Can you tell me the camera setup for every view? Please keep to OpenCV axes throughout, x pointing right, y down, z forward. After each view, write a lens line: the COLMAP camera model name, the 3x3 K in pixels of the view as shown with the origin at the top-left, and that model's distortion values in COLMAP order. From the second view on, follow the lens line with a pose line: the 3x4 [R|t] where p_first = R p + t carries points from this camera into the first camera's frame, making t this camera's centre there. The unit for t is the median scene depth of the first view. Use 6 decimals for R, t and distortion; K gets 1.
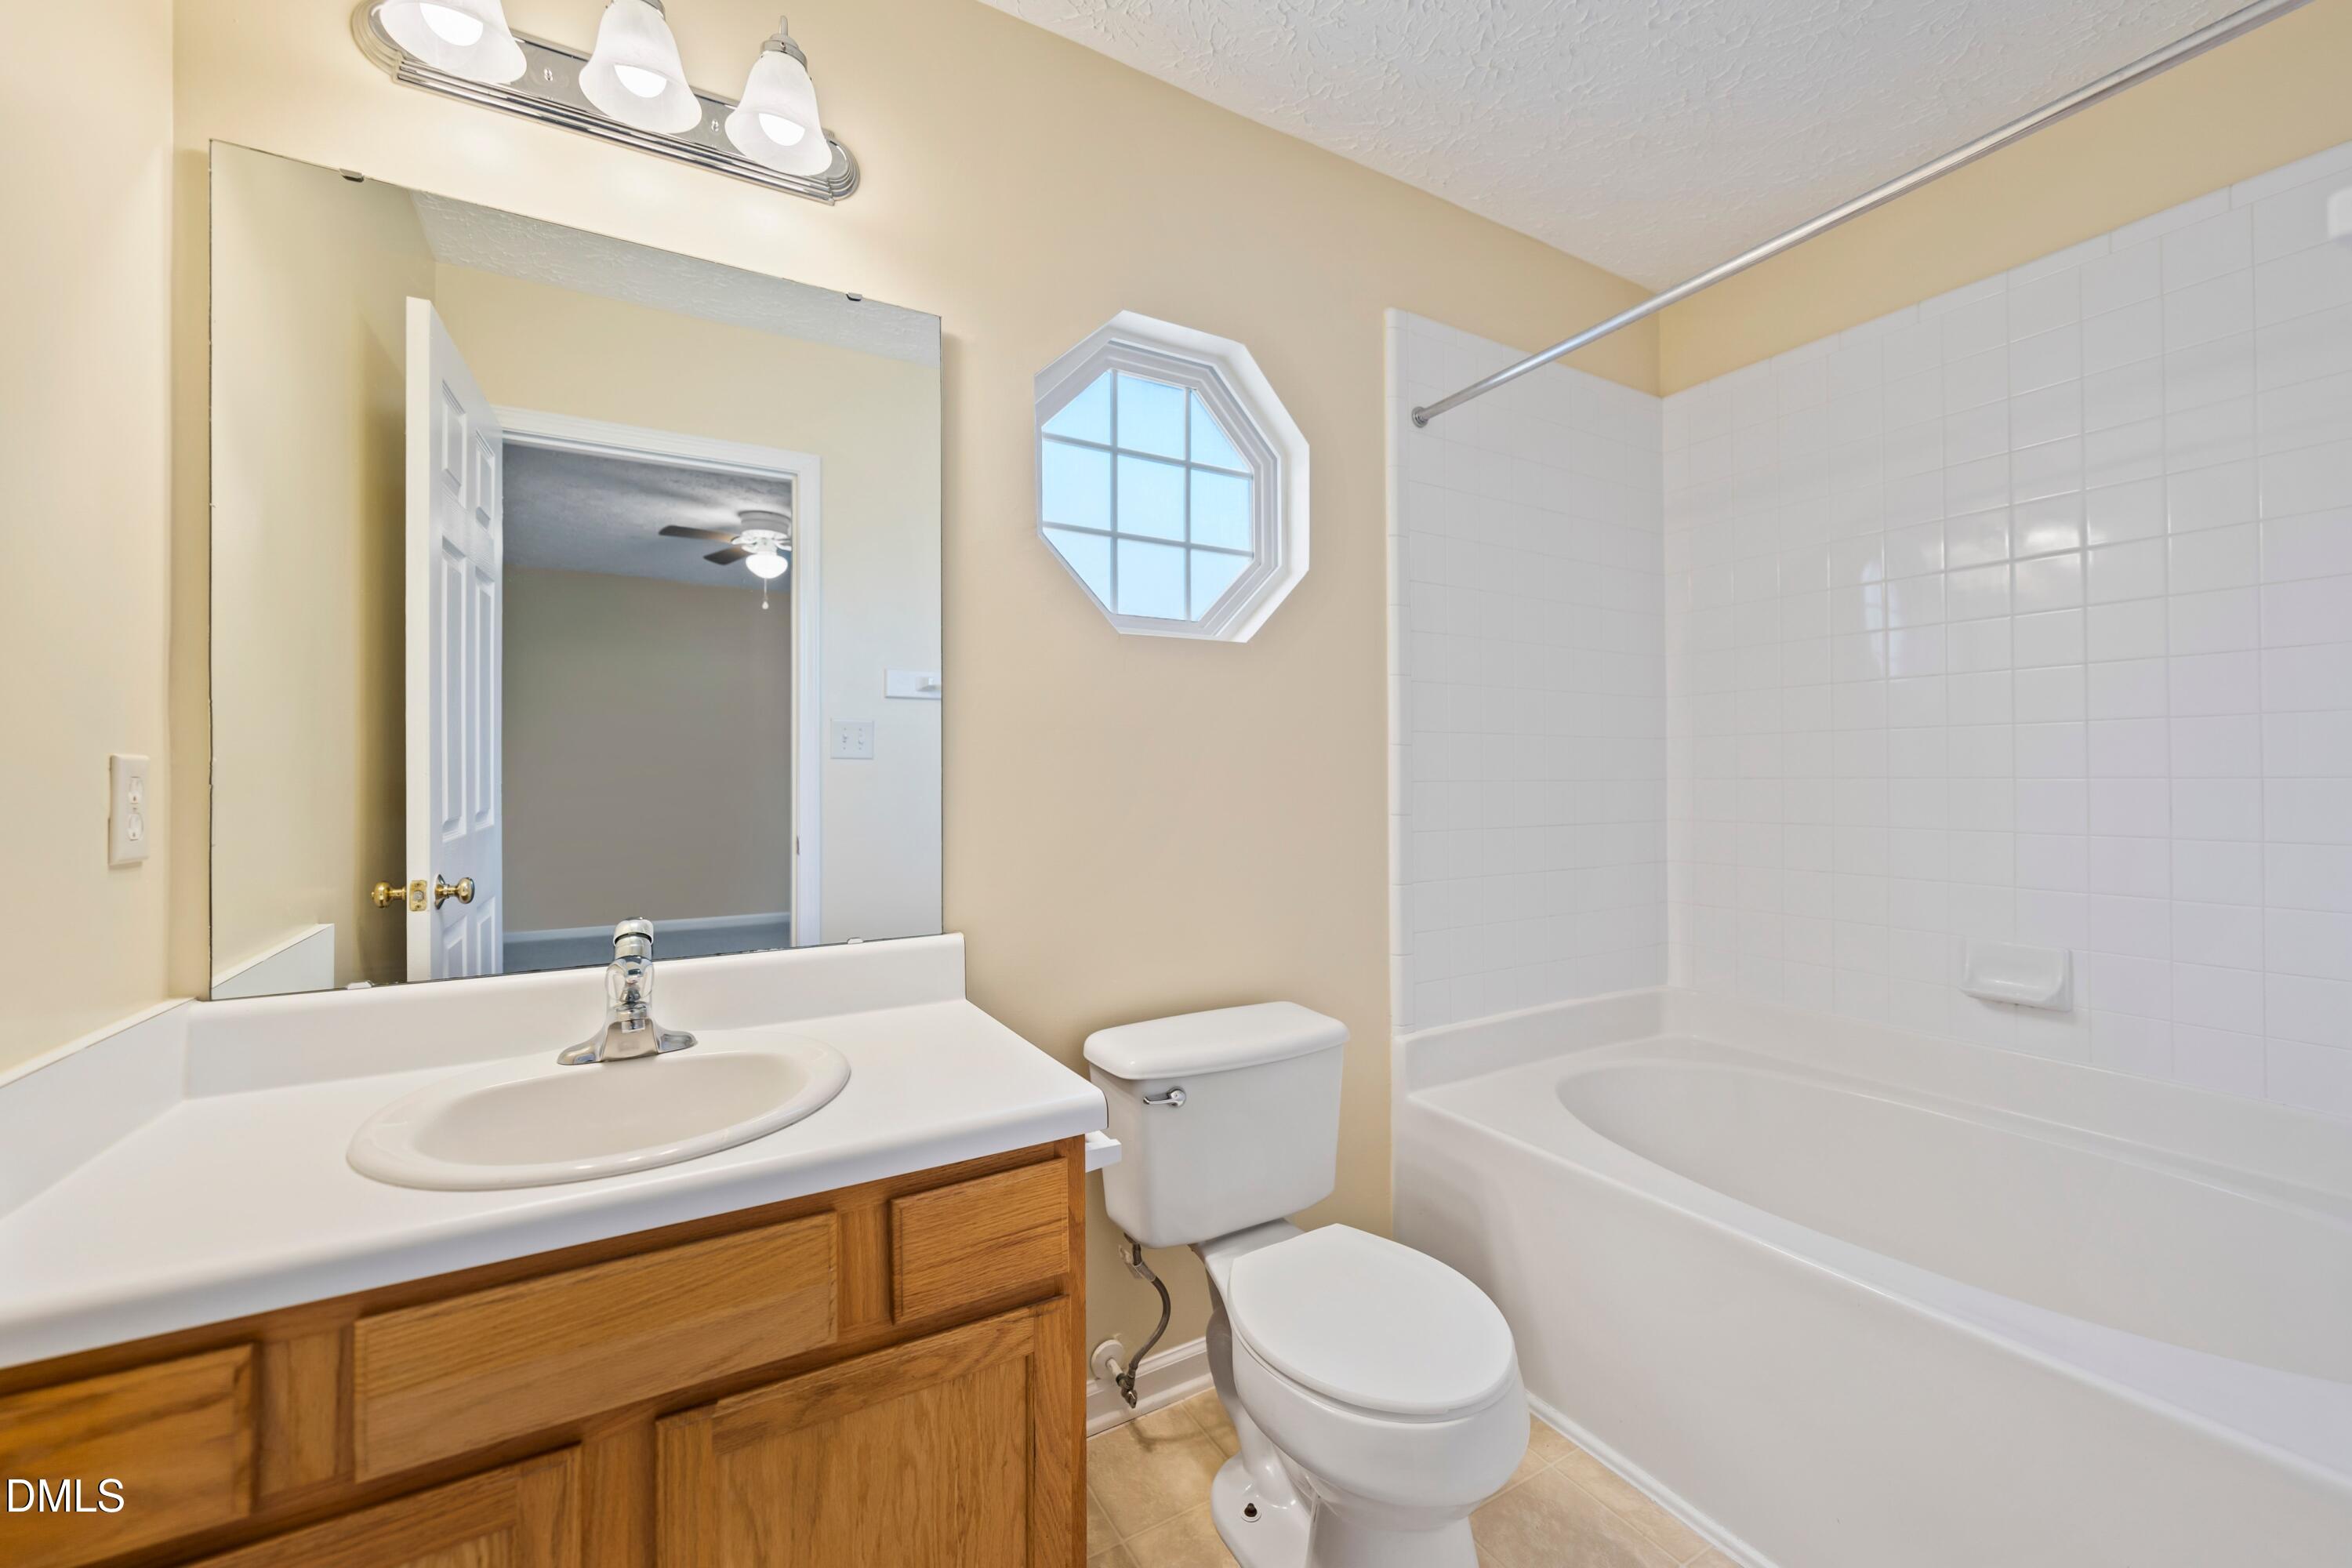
lens RADIAL K [[913.1, 0, 1173.9], [0, 913.1, 775.3], [0, 0, 1]] dist [-0.005906, 0.000096]
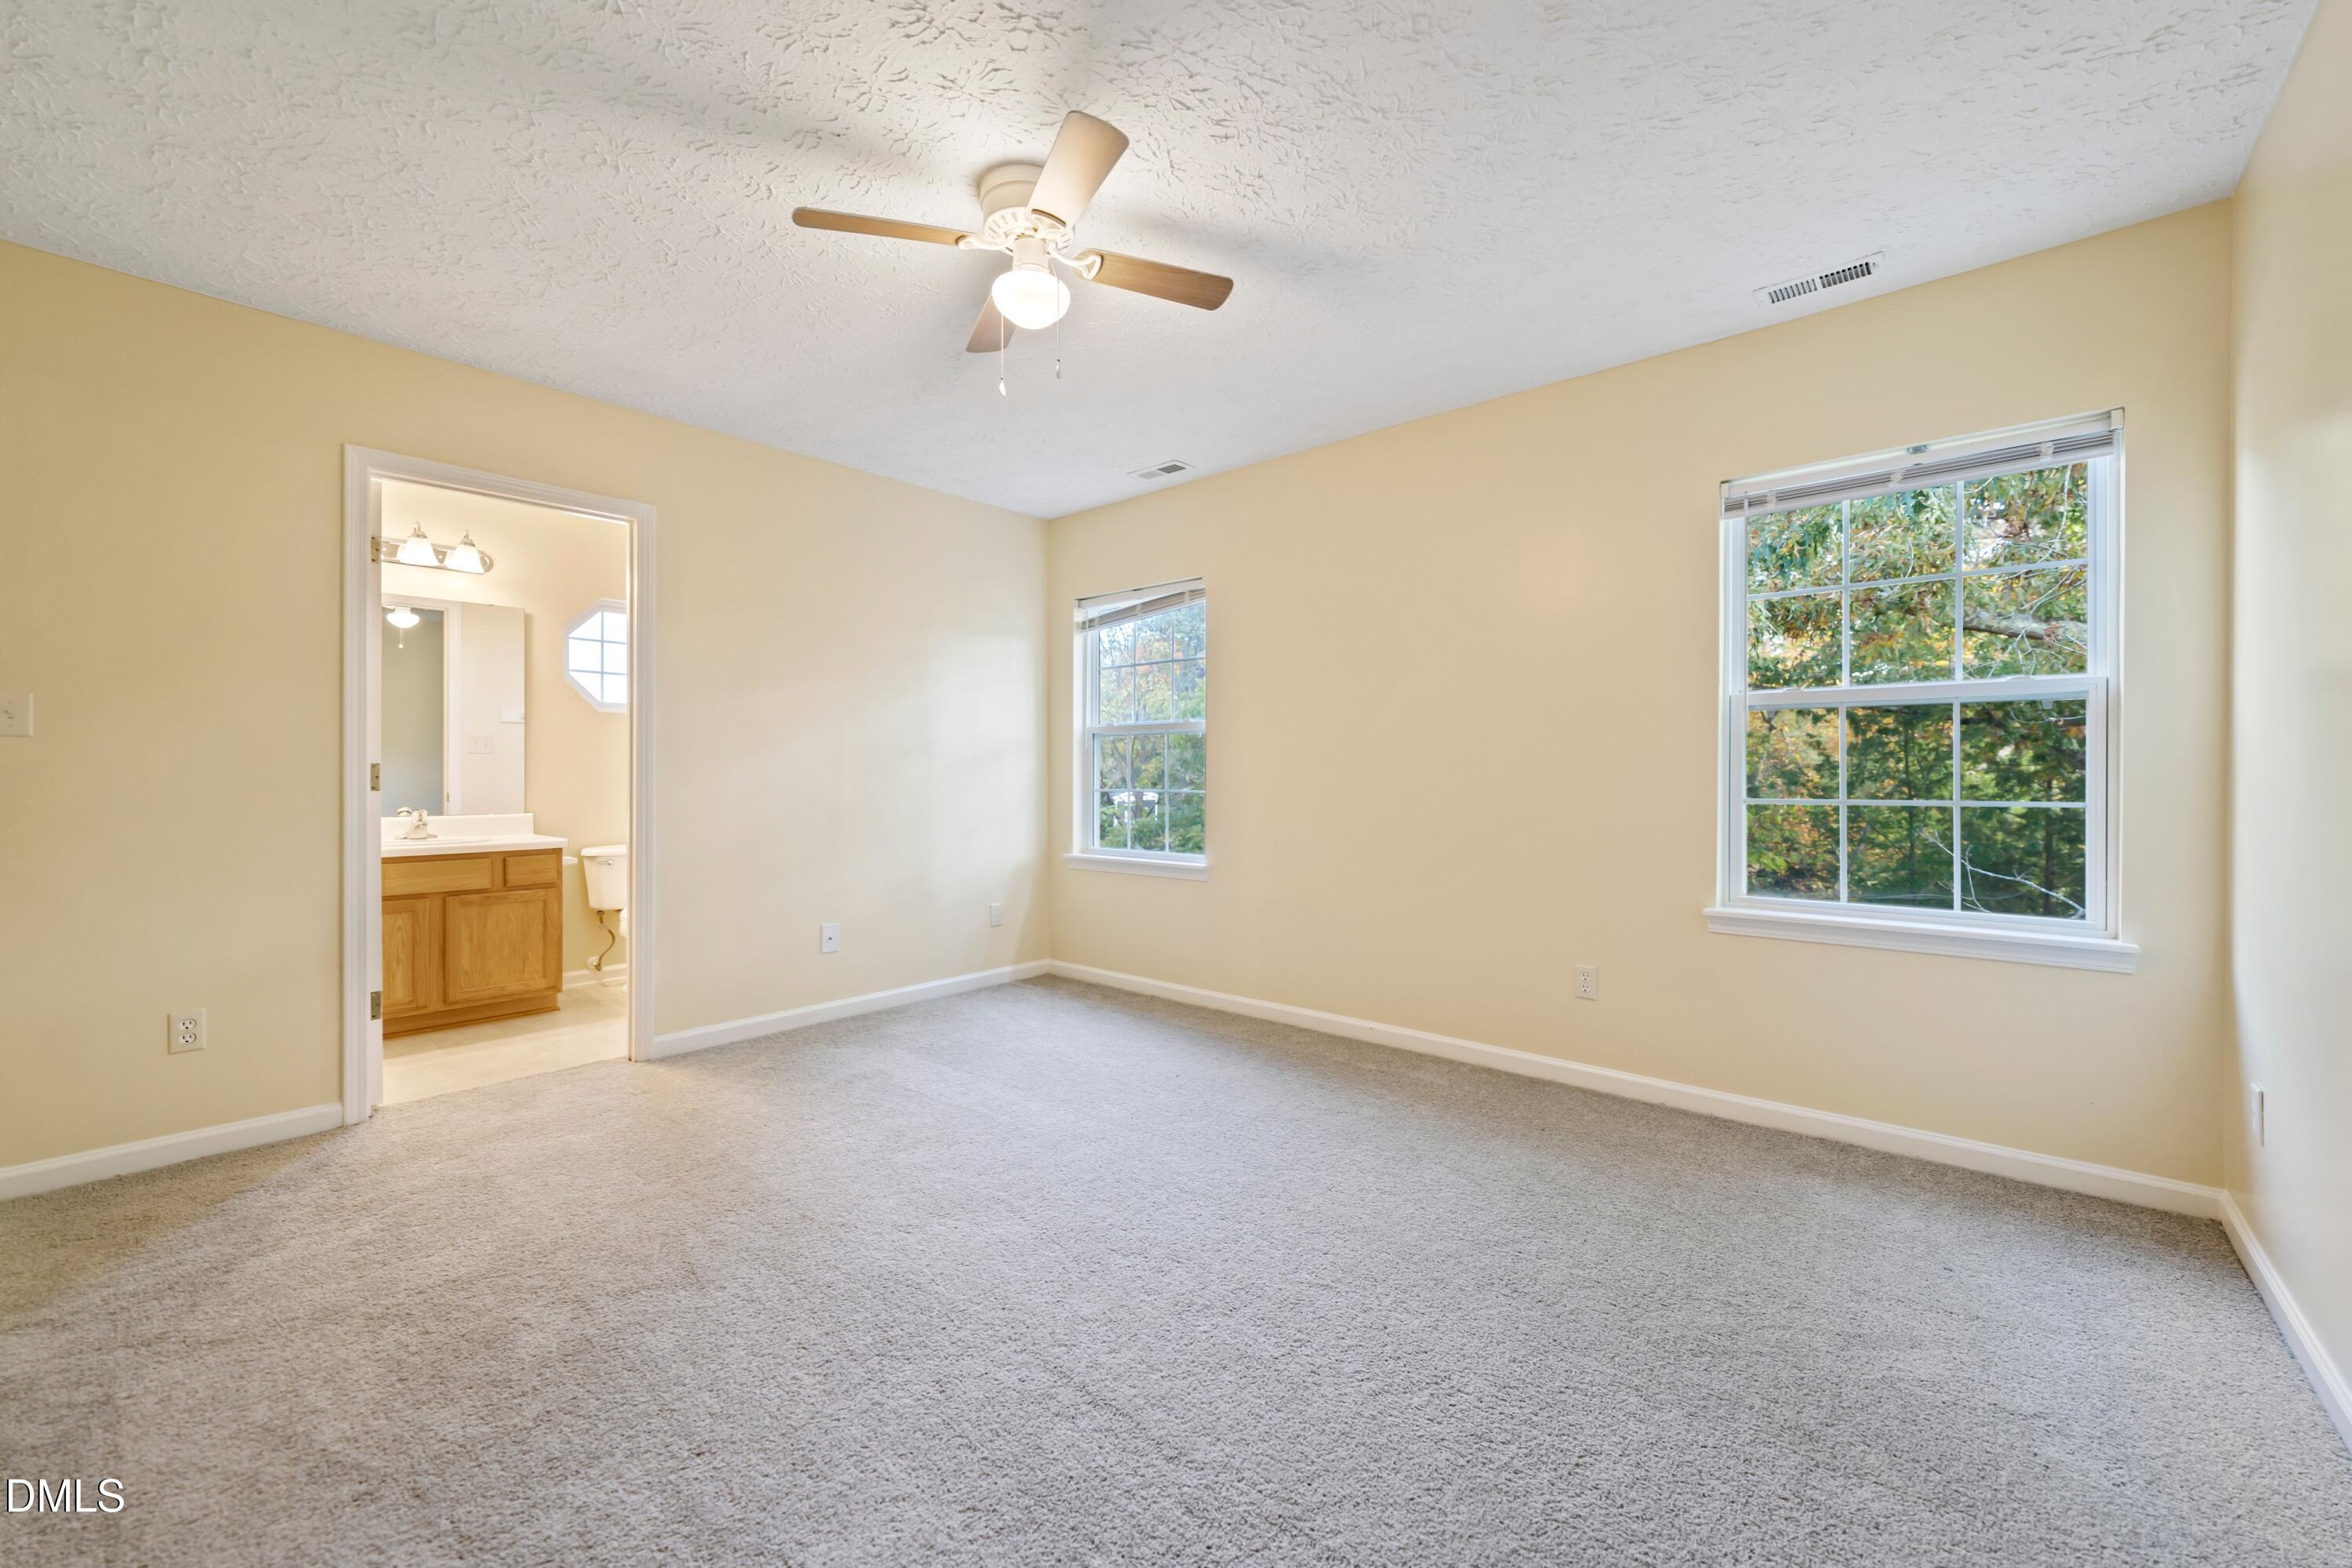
lens RADIAL K [[913.1, 0, 1185.8], [0, 913.1, 776.6], [0, 0, 1]] dist [-0.005906, 0.000096]
pose [[0.942431, -0.000970, 0.334398, 0.956909], [-0.001138, 0.999981, 0.006108, 0.035762], [-0.334398, -0.006137, 0.942412, -3.076545]]
